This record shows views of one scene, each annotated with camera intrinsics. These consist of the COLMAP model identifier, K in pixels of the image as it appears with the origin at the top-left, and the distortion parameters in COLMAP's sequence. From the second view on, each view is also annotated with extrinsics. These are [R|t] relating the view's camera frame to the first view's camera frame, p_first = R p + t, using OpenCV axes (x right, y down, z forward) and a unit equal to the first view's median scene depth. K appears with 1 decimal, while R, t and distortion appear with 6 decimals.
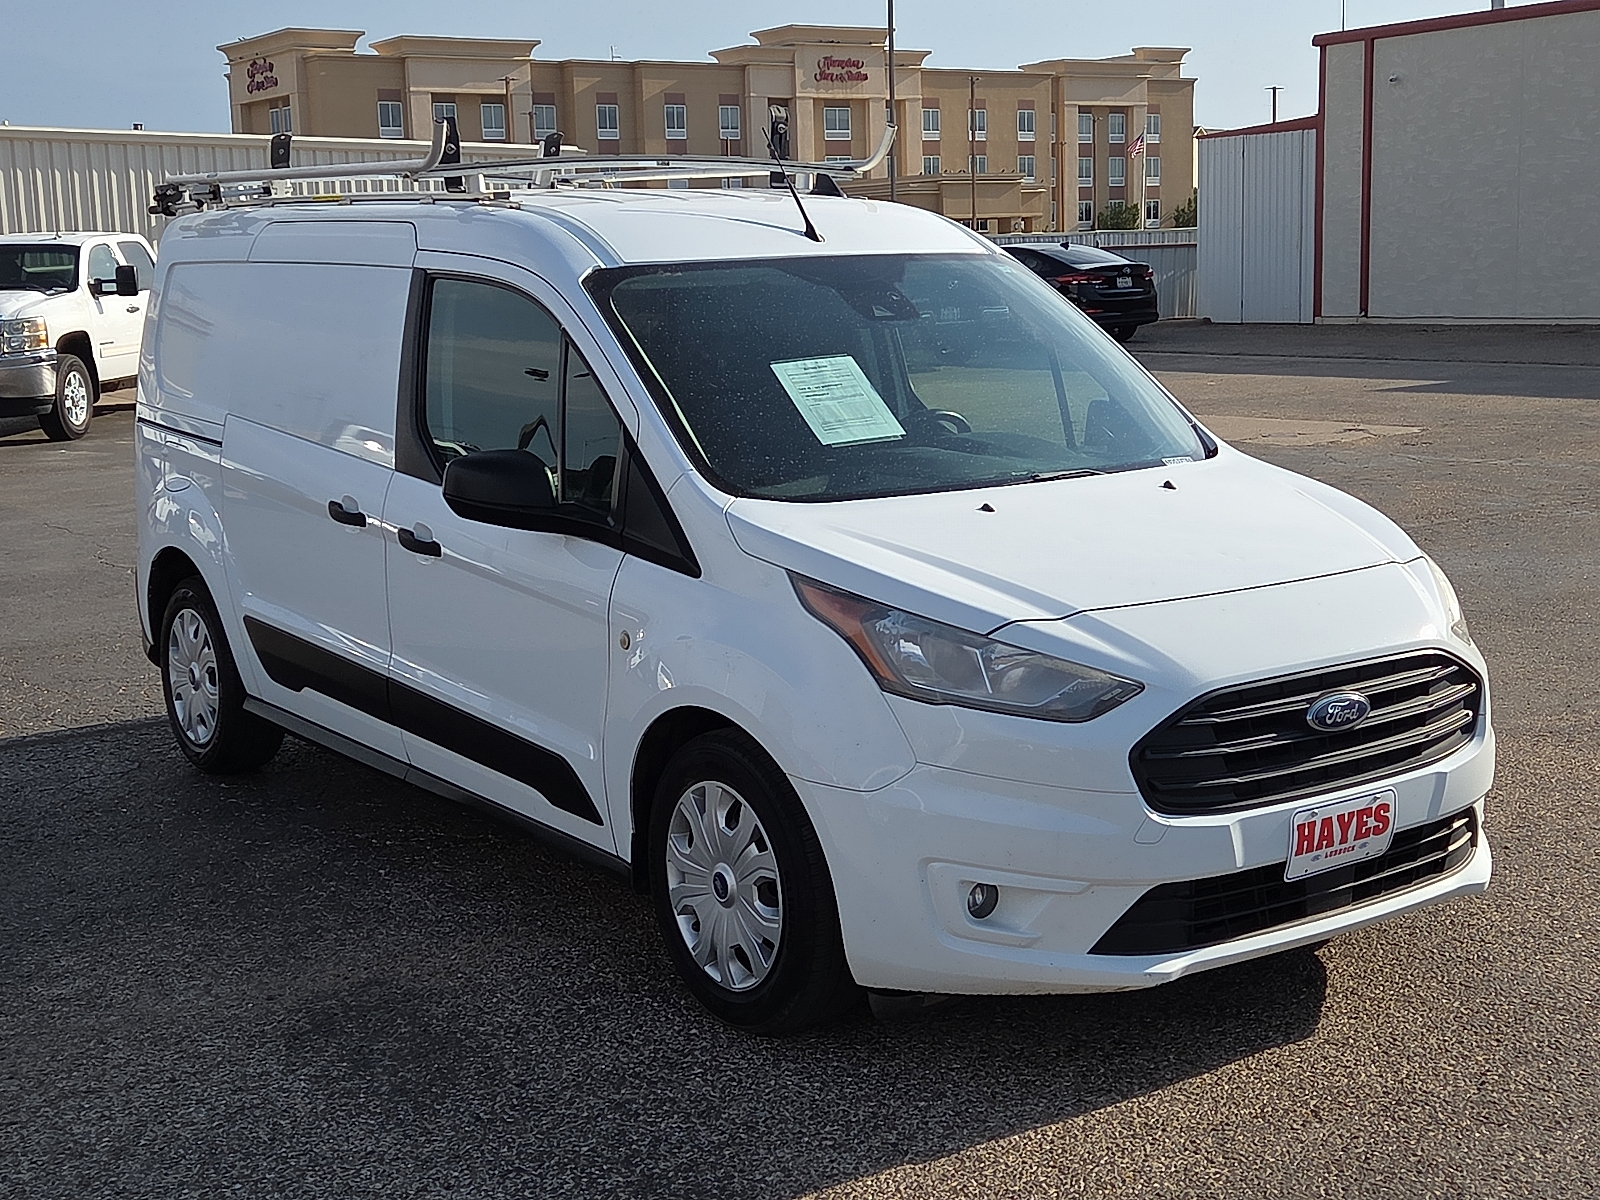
lens RADIAL K [[2150.9, 0, 800.0], [0, 2150.9, 600.0], [0, 0, 1]] dist [0.098178, -0.054264]
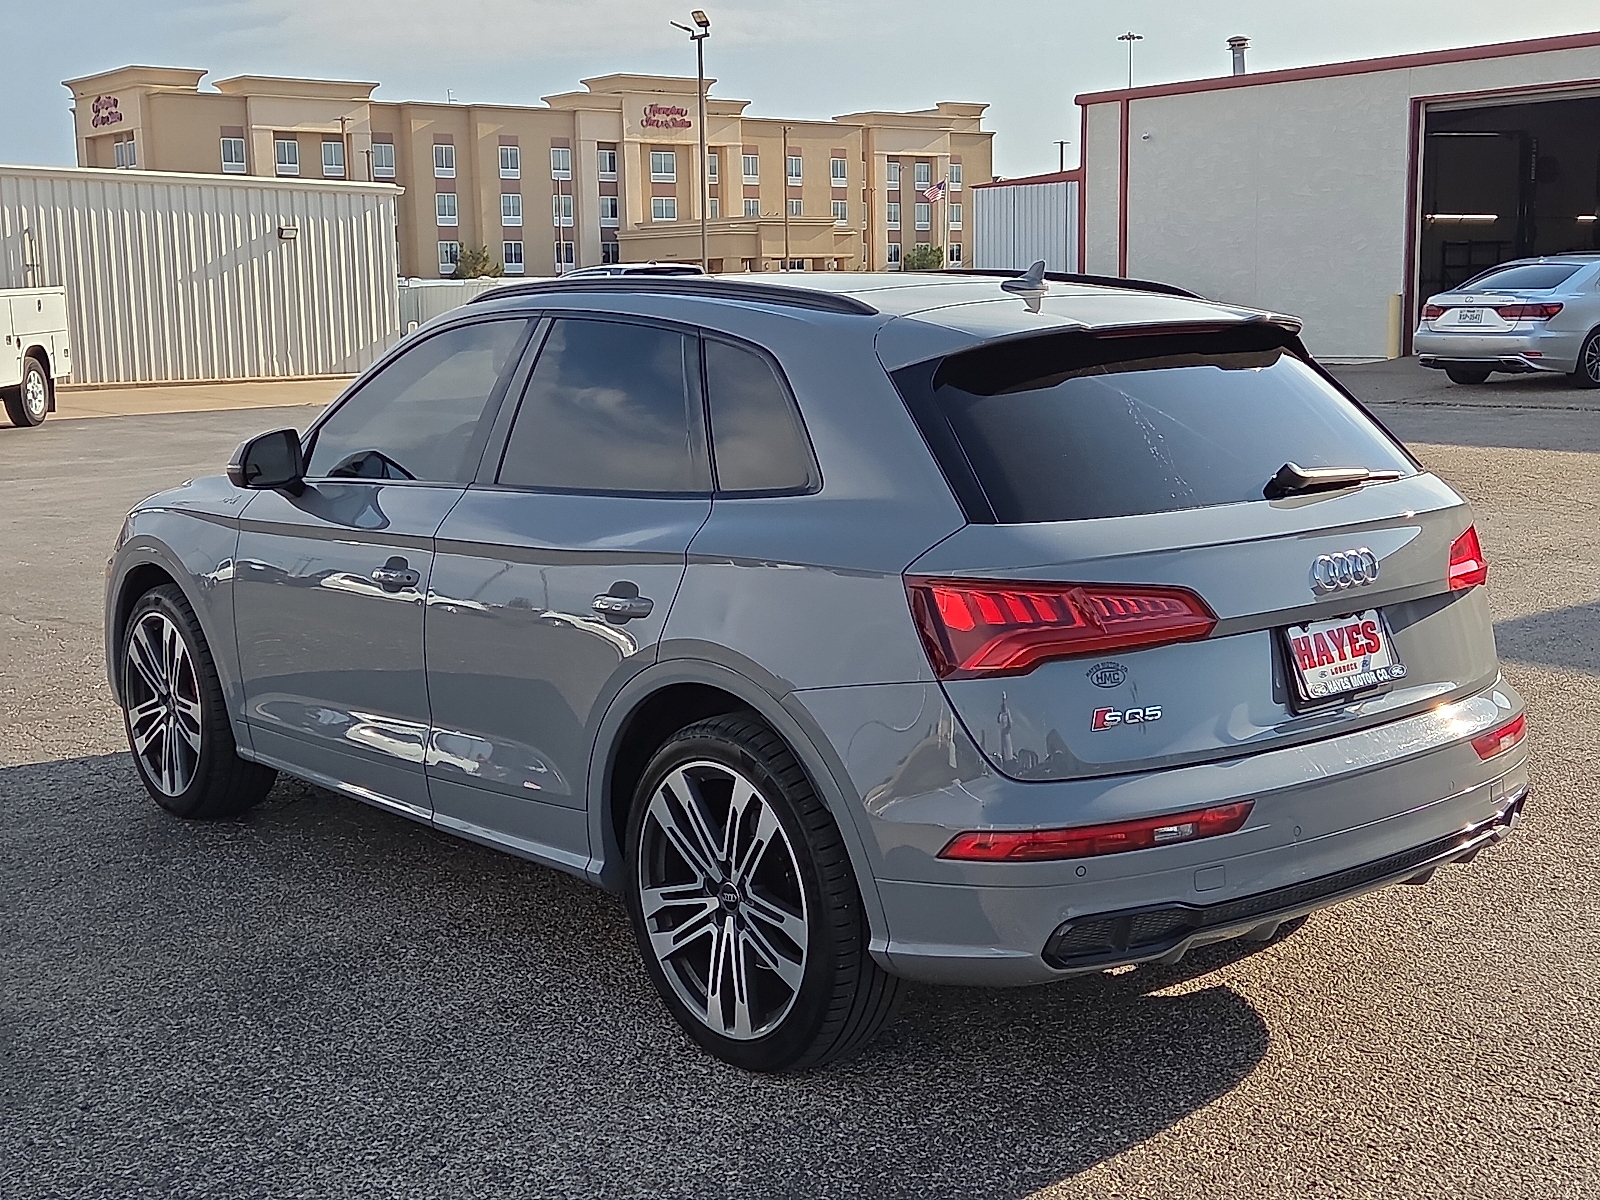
lens RADIAL K [[2018.8, 0, 800.0], [0, 2018.8, 600.0], [0, 0, 1]] dist [0.085720, -0.010425]
pose [[0.996472, -0.001821, 0.083910, 0.120004], [0.002412, 0.999973, -0.006944, -0.005983], [-0.083895, 0.007122, 0.996449, 0.014499]]
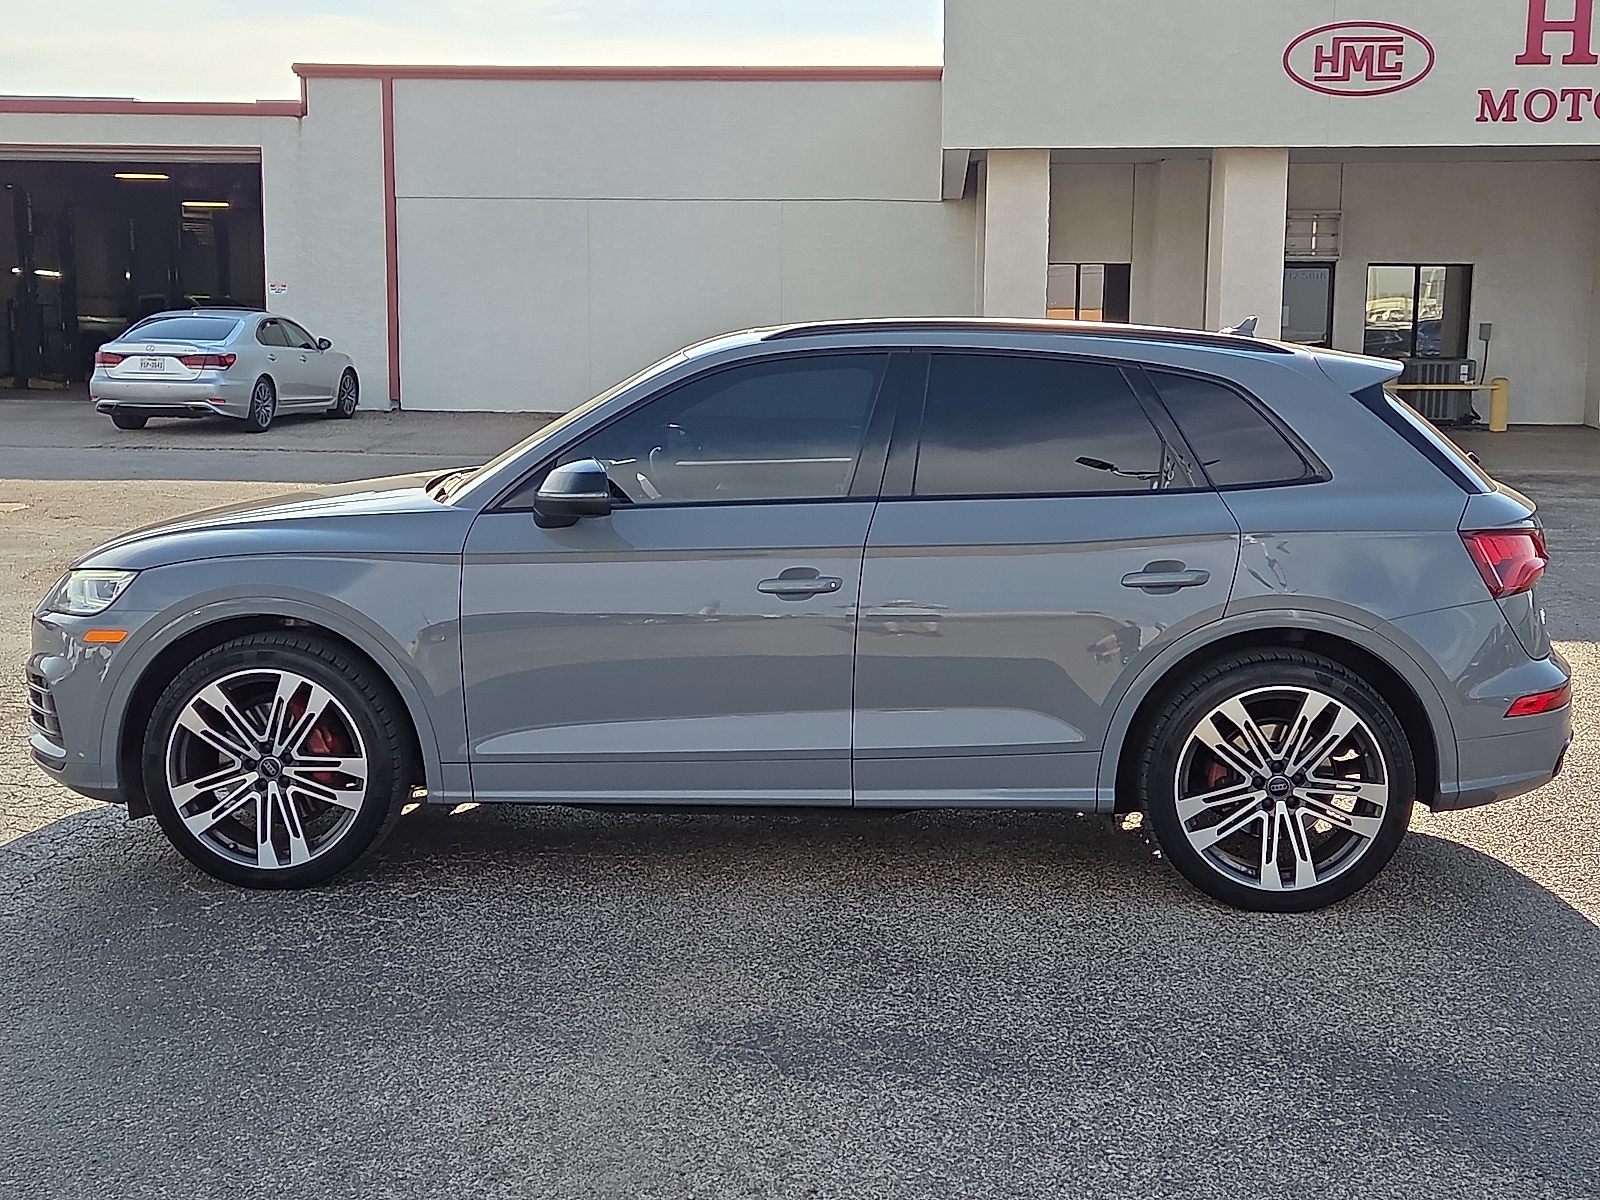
lens RADIAL K [[2033.8, 0, 800.0], [0, 2033.8, 600.0], [0, 0, 1]] dist [-0.003897, -0.013793]
pose [[0.616071, -0.067367, 0.784805, -1.013678], [0.094861, 0.995430, 0.010982, -0.032605], [-0.781958, 0.067682, 0.619646, 0.401076]]
